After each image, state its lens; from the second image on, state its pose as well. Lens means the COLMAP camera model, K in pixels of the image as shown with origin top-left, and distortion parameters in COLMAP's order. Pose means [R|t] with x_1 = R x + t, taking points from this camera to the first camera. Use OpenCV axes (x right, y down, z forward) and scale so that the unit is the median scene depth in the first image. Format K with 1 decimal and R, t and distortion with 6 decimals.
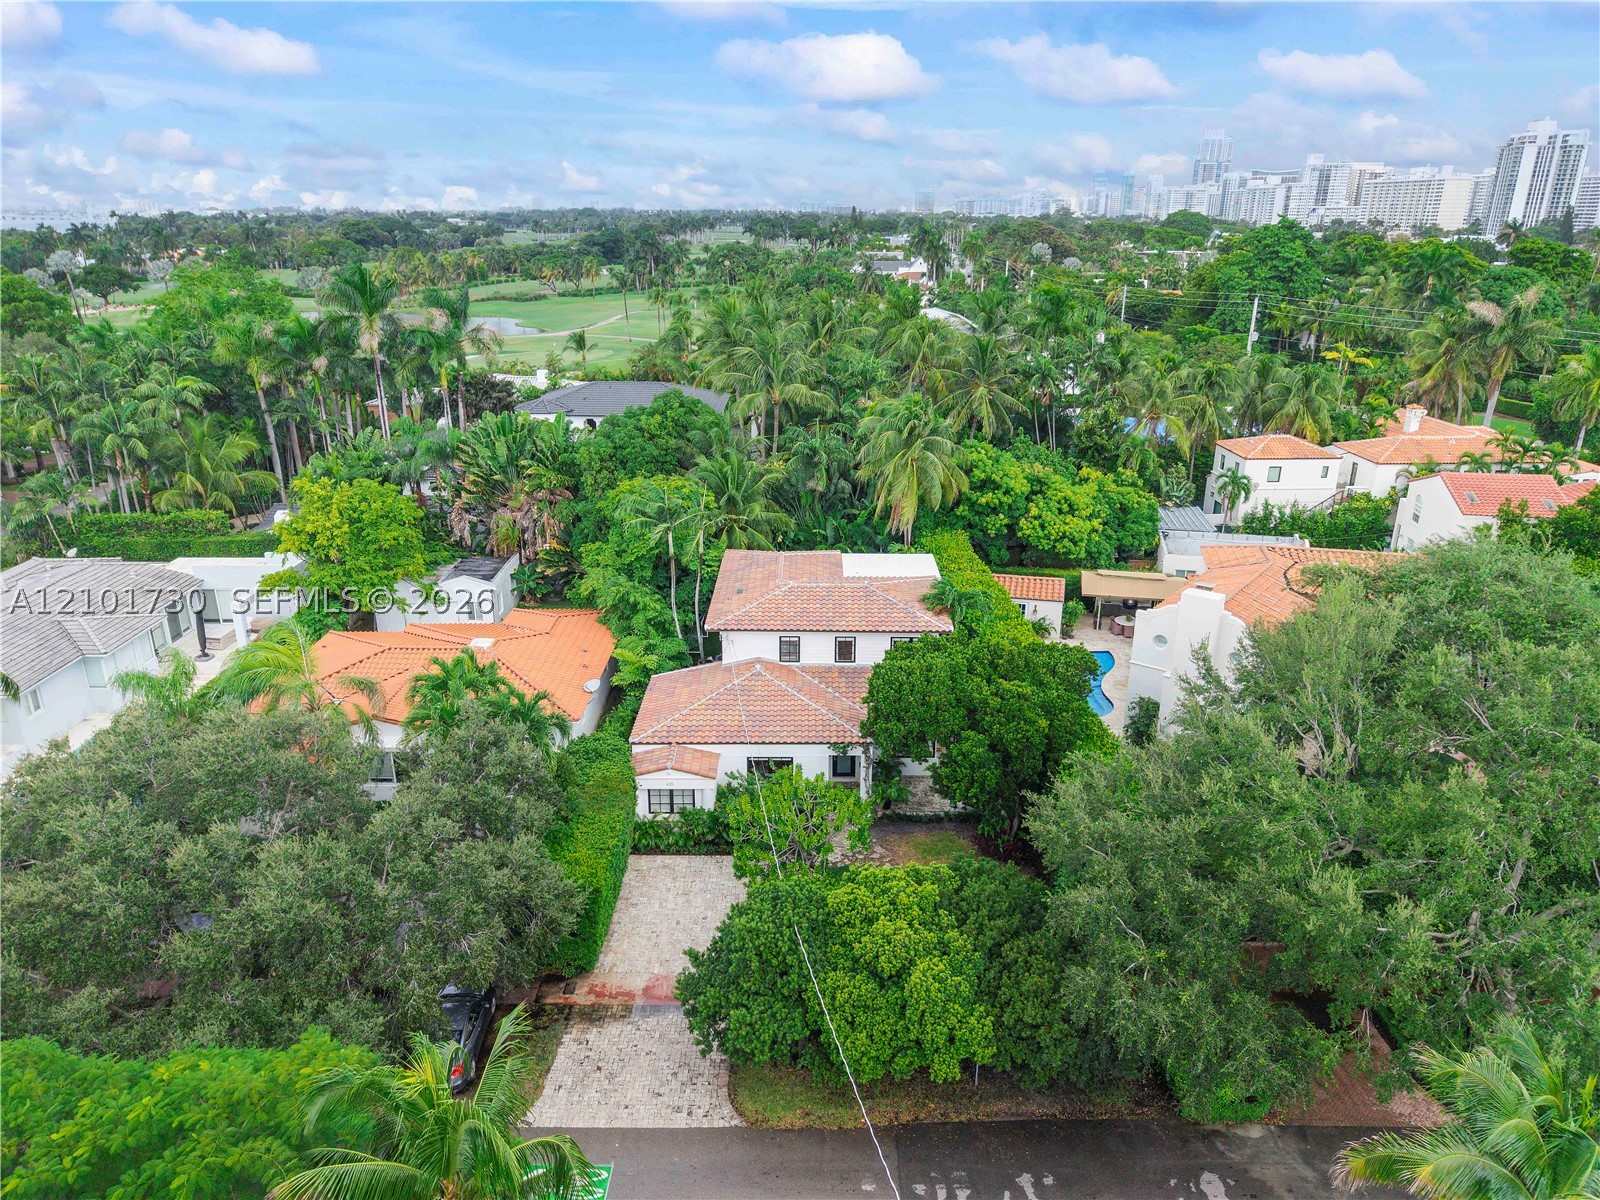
lens RADIAL K [[1084.6, 0, 800.0], [0, 1084.6, 600.0], [0, 0, 1]] dist [0.057365, -0.079673]
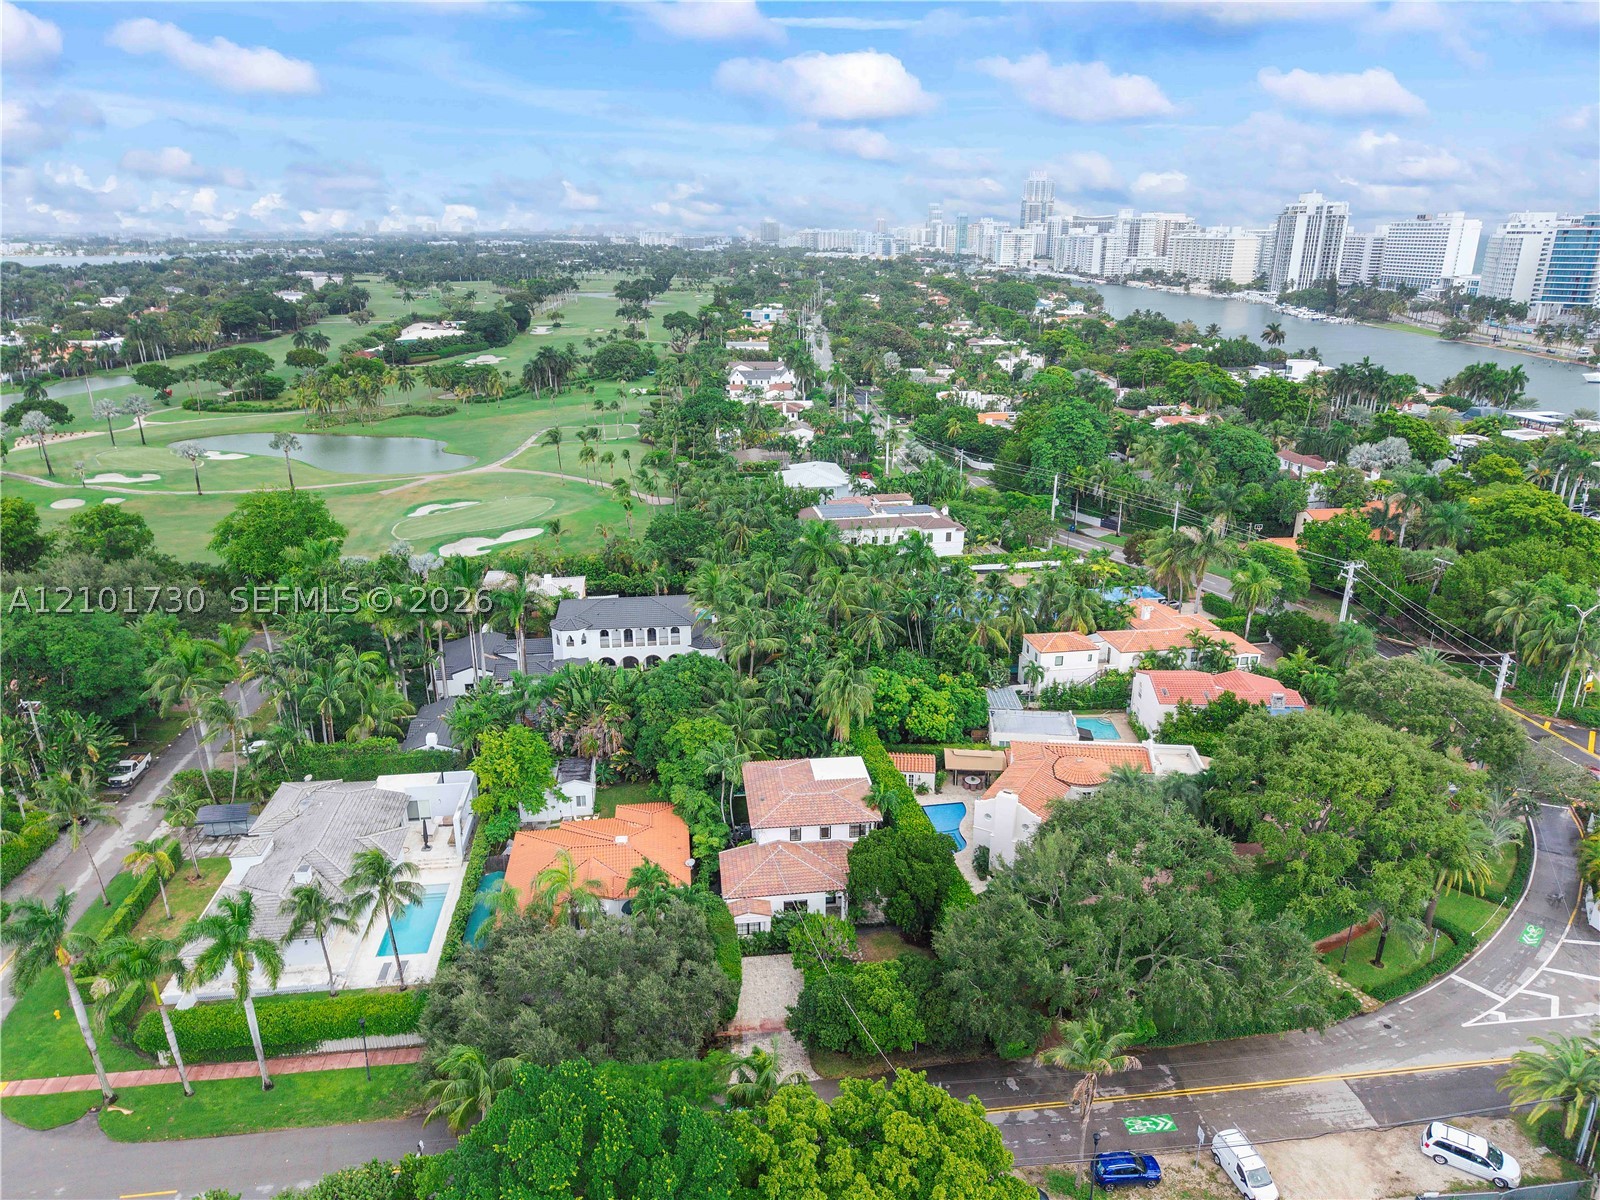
lens RADIAL K [[1083.3, 0, 800.0], [0, 1083.3, 600.0], [0, 0, 1]] dist [0.135679, -0.367388]
pose [[0.990863, -0.042581, 0.127976, -0.171444], [0.044549, 0.998928, -0.012553, -0.254233], [-0.127305, 0.018139, 0.991698, -0.657641]]
